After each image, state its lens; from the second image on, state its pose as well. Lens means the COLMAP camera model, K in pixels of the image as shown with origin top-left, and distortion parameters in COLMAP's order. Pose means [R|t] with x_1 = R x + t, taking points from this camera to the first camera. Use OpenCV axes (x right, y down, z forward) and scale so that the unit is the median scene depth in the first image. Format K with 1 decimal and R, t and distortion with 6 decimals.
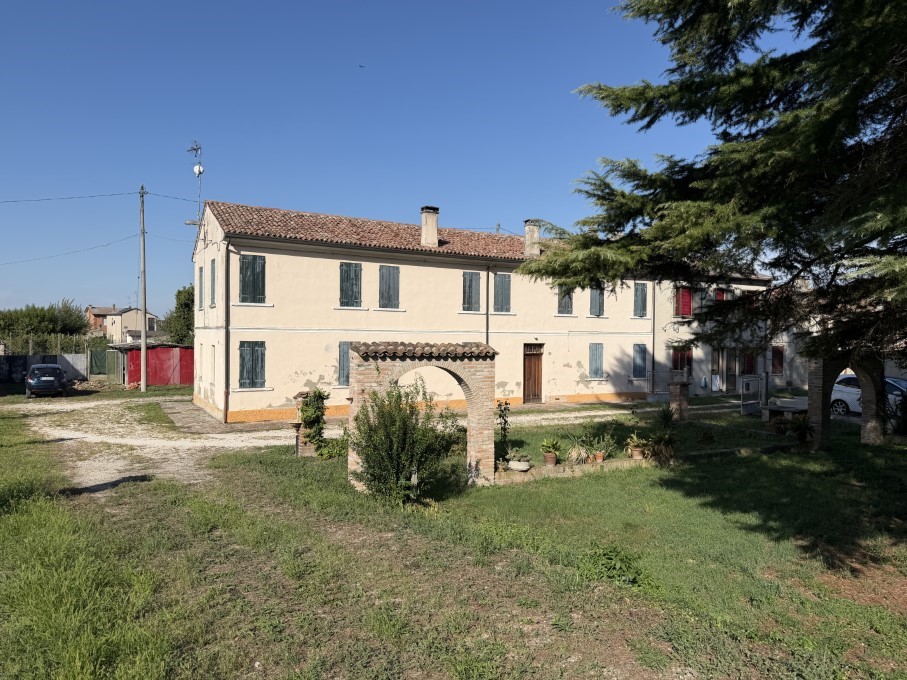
lens RADIAL K [[639.8, 0, 453.5], [0, 639.8, 338.6], [0, 0, 1]] dist [-0.000176, -0.000174]
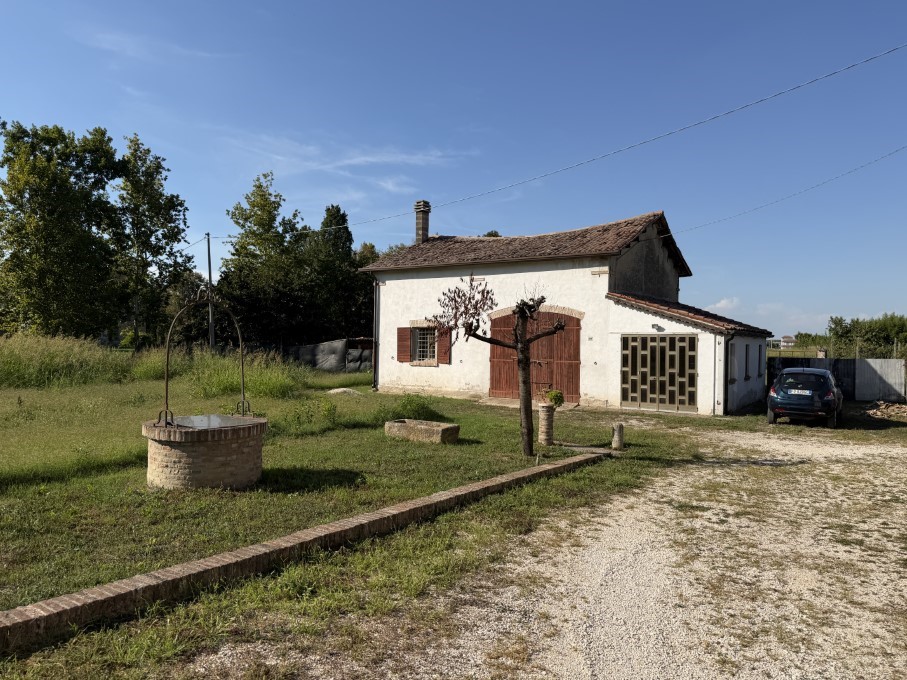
lens RADIAL K [[639.8, 0, 453.5], [0, 639.8, 341.7], [0, 0, 1]] dist [-0.000176, -0.000174]
pose [[0.358290, -0.002676, -0.933607, -0.212507], [-0.019876, 0.999747, -0.010493, 0.029438], [0.933399, 0.022315, 0.358146, 0.503699]]
